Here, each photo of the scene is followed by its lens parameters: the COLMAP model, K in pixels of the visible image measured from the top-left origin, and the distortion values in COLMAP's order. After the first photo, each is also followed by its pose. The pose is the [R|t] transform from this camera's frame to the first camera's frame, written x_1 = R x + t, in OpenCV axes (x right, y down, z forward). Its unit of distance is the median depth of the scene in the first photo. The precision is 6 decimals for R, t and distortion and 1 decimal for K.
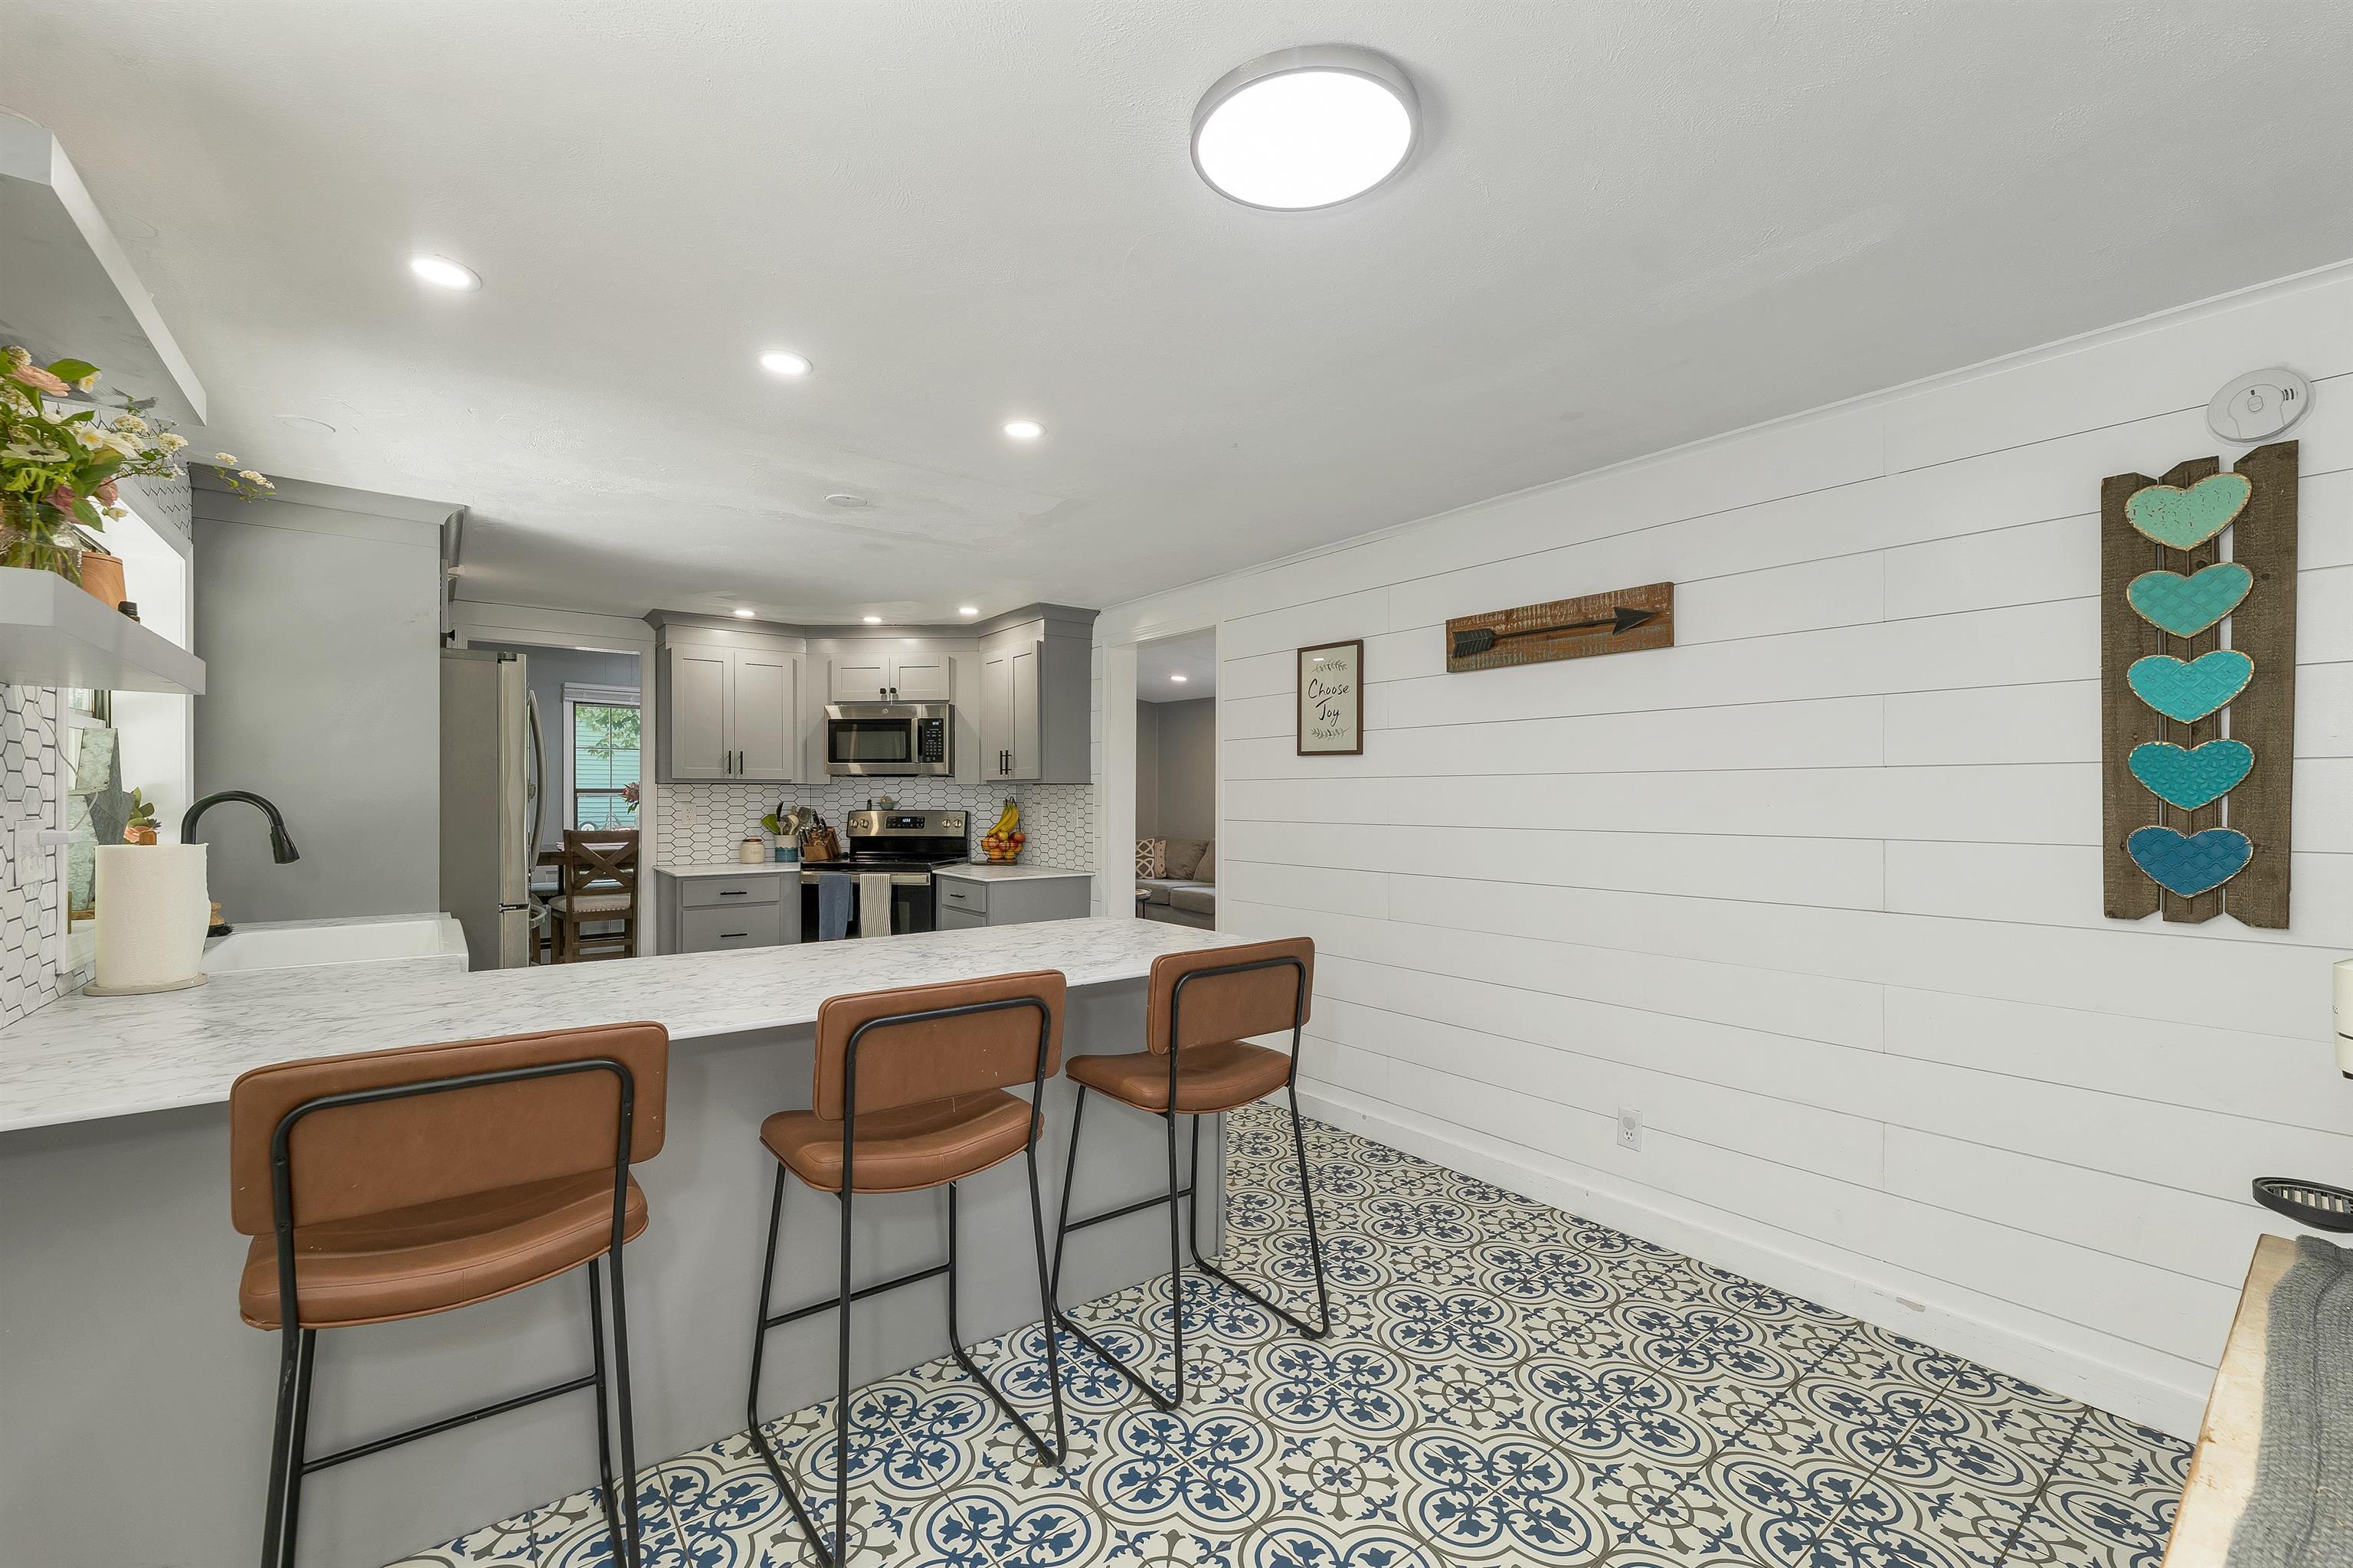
lens RADIAL K [[983.0, 0, 1178.9], [0, 983.0, 793.0], [0, 0, 1]] dist [0.006421, 0.001208]
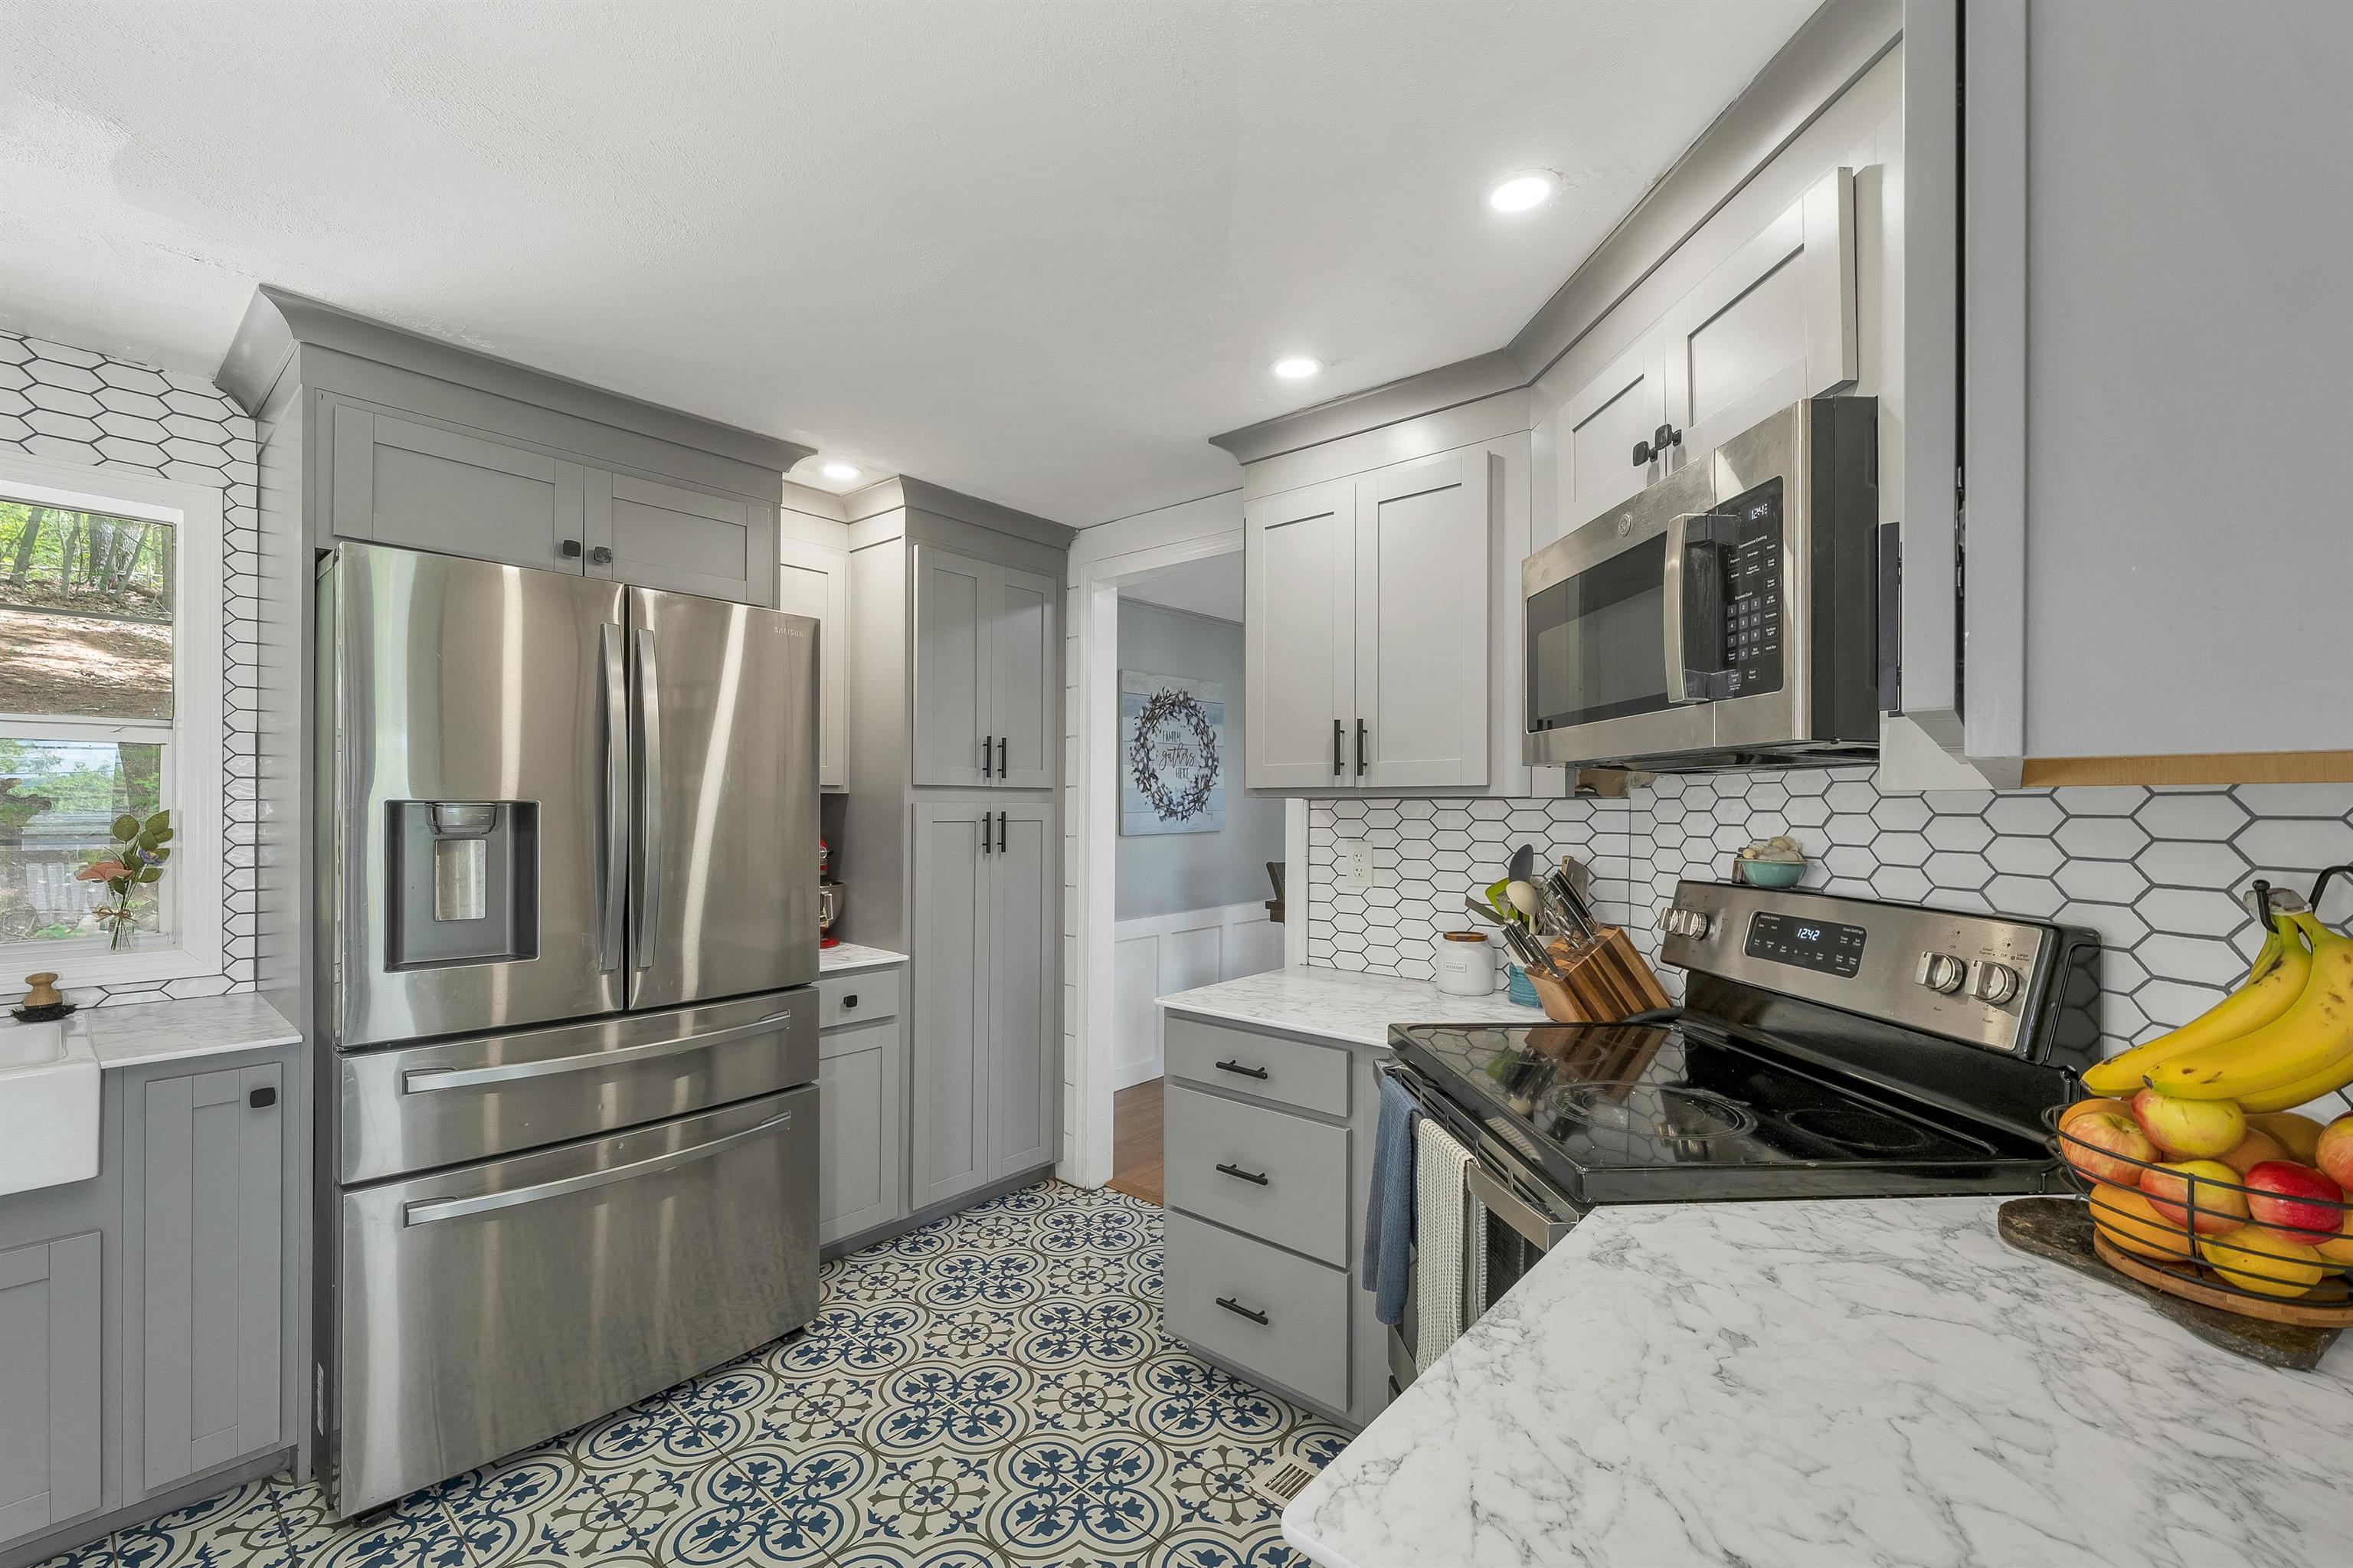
lens RADIAL K [[983.0, 0, 1178.7], [0, 983.0, 802.7], [0, 0, 1]] dist [0.006421, 0.001208]
pose [[0.204467, -0.003057, -0.978869, -0.059366], [-0.002573, 0.999990, -0.003660, -0.005560], [0.978870, 0.003267, 0.204457, 0.809010]]
